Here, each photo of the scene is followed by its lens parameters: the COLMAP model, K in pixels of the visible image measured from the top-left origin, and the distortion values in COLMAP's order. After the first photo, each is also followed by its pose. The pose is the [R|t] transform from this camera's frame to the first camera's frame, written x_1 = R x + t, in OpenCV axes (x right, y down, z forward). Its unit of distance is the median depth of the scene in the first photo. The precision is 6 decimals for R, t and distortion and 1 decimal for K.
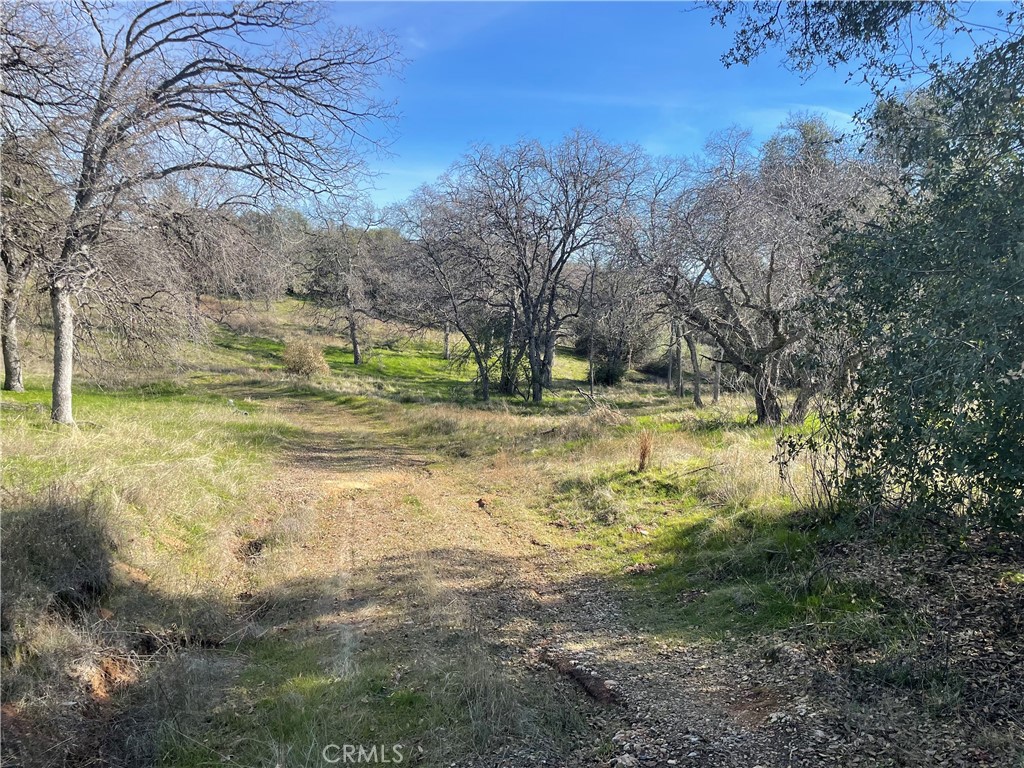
lens RADIAL K [[773.9, 0, 517.1], [0, 773.9, 390.7], [0, 0, 1]] dist [0.064572, -0.081561]
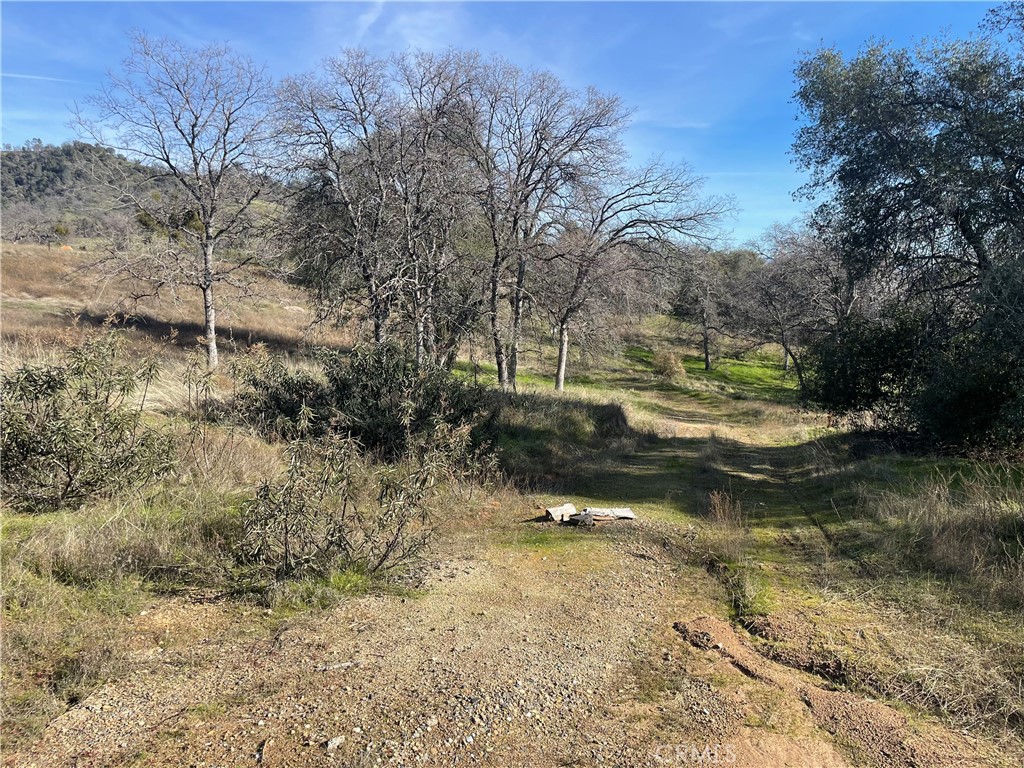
lens RADIAL K [[773.9, 0, 511.9], [0, 773.9, 392.9], [0, 0, 1]] dist [0.064572, -0.081561]
pose [[0.896261, 0.065715, -0.438631, 0.069315], [-0.066934, 0.997677, 0.012704, 0.008258], [0.438447, 0.017973, 0.898577, -0.291566]]
